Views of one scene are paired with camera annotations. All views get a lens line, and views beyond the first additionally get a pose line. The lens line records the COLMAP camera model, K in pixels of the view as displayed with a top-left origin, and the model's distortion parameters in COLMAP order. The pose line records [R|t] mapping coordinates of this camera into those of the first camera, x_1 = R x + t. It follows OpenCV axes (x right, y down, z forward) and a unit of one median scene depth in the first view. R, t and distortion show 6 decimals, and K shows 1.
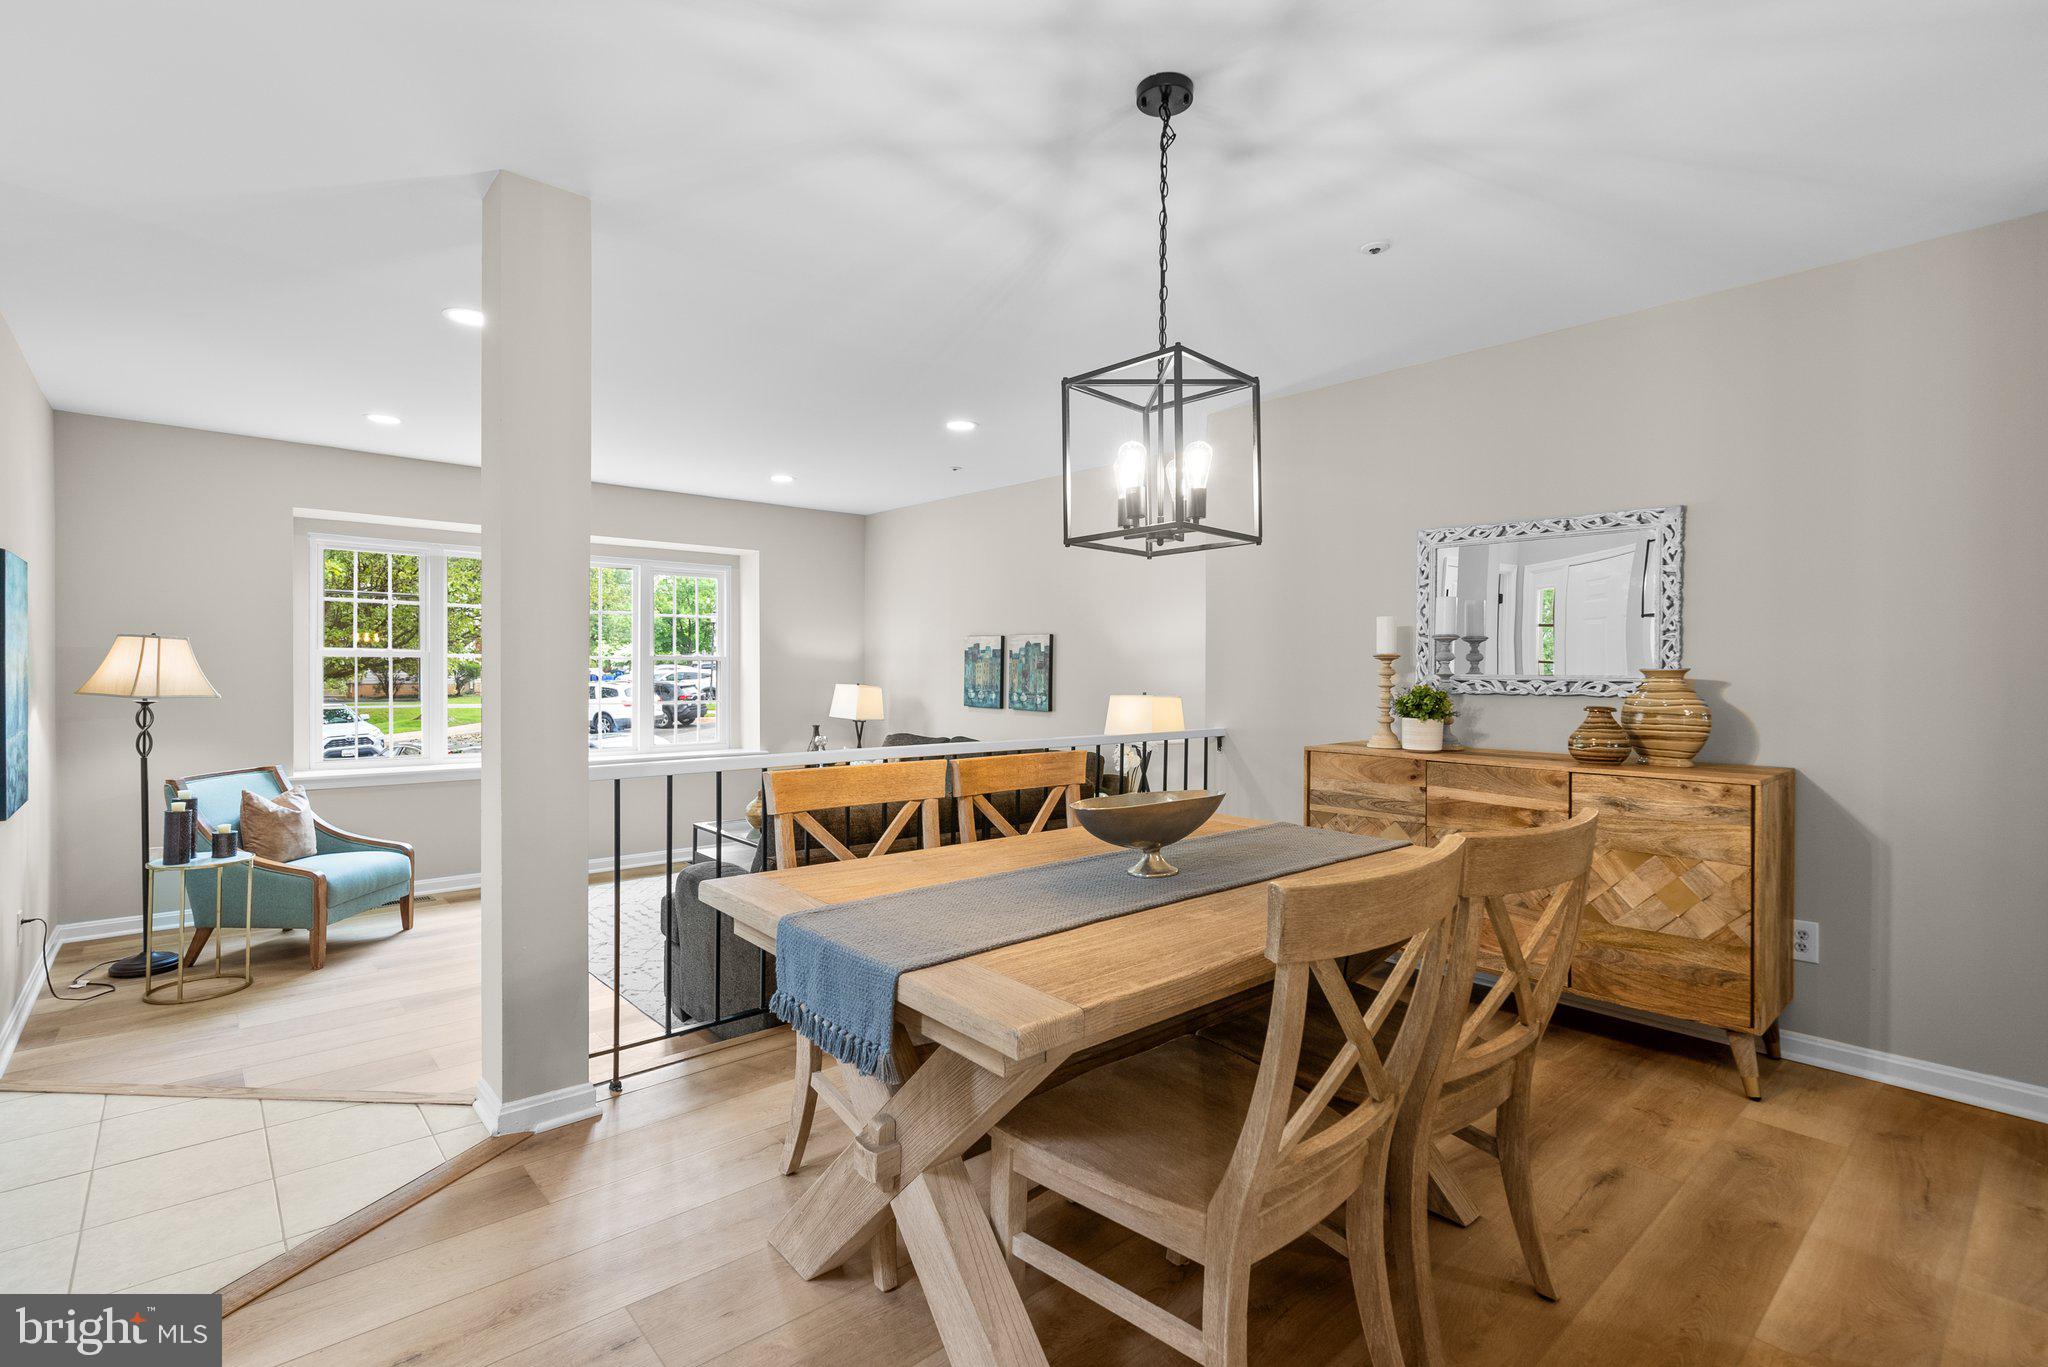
lens RADIAL K [[945.6, 0, 1024.8], [0, 945.6, 681.7], [0, 0, 1]] dist [0.000279, 0.000417]
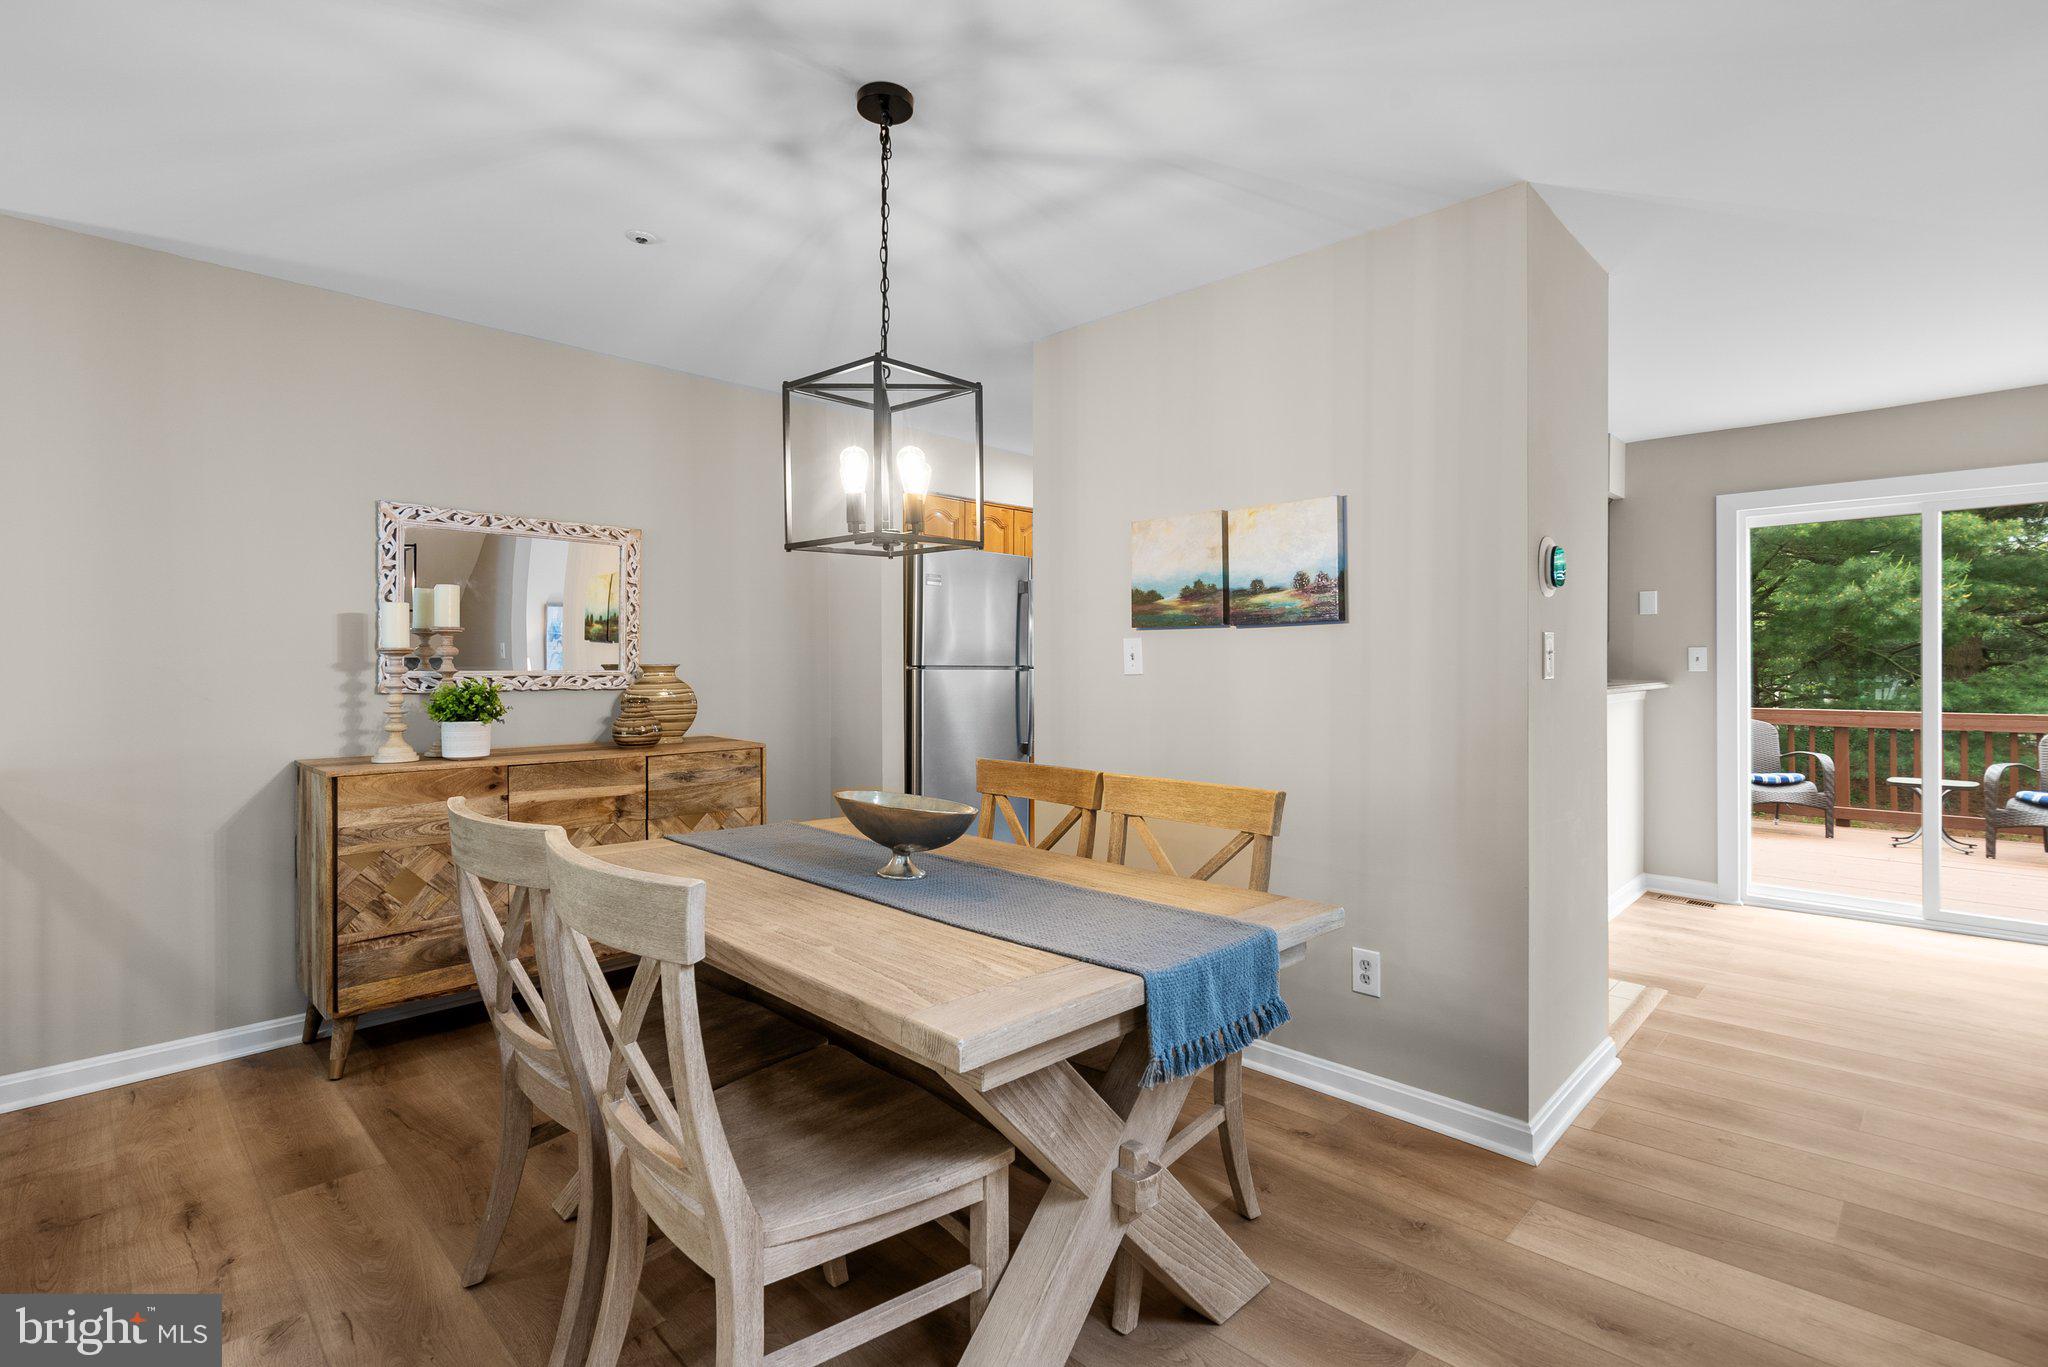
lens RADIAL K [[955.2, 0, 1021.8], [0, 955.2, 661.5], [0, 0, 1]] dist [-0.000588, 0.000403]
pose [[-0.065144, -0.004530, 0.997866, -0.417131], [0.011771, 0.999917, 0.005308, -0.013351], [-0.997806, 0.012092, -0.065085, 0.439397]]
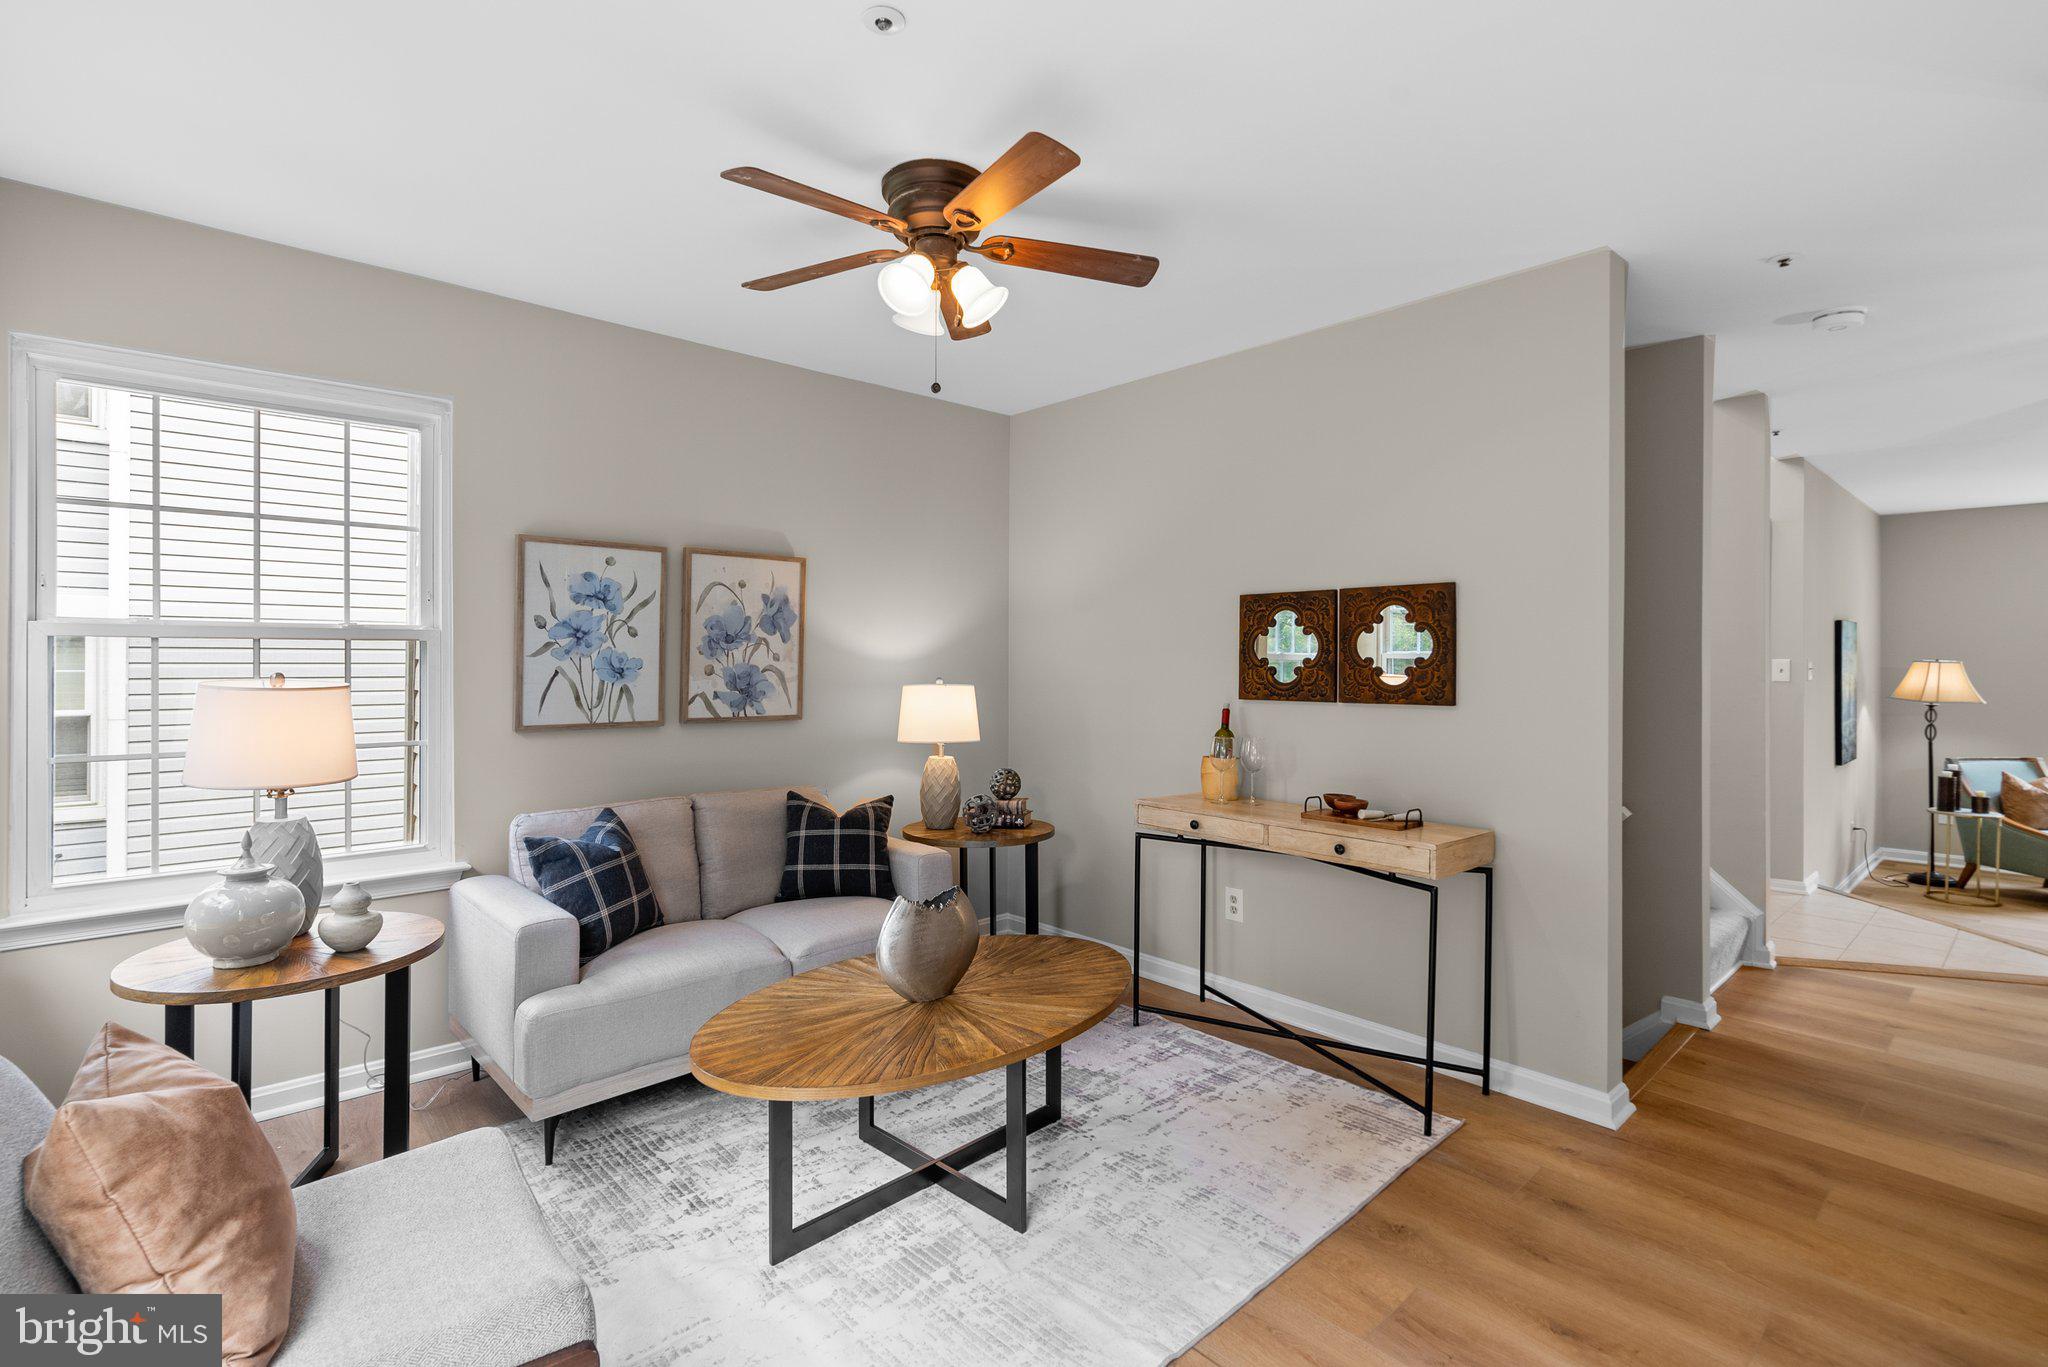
lens RADIAL K [[961.4, 0, 1025.6], [0, 961.4, 664.2], [0, 0, 1]] dist [0.000073, 0.001039]
pose [[0.016172, -0.006410, -0.999849, 0.588311], [-0.014769, 0.999869, -0.006649, -0.011411], [0.999760, 0.014875, 0.016076, -0.475681]]
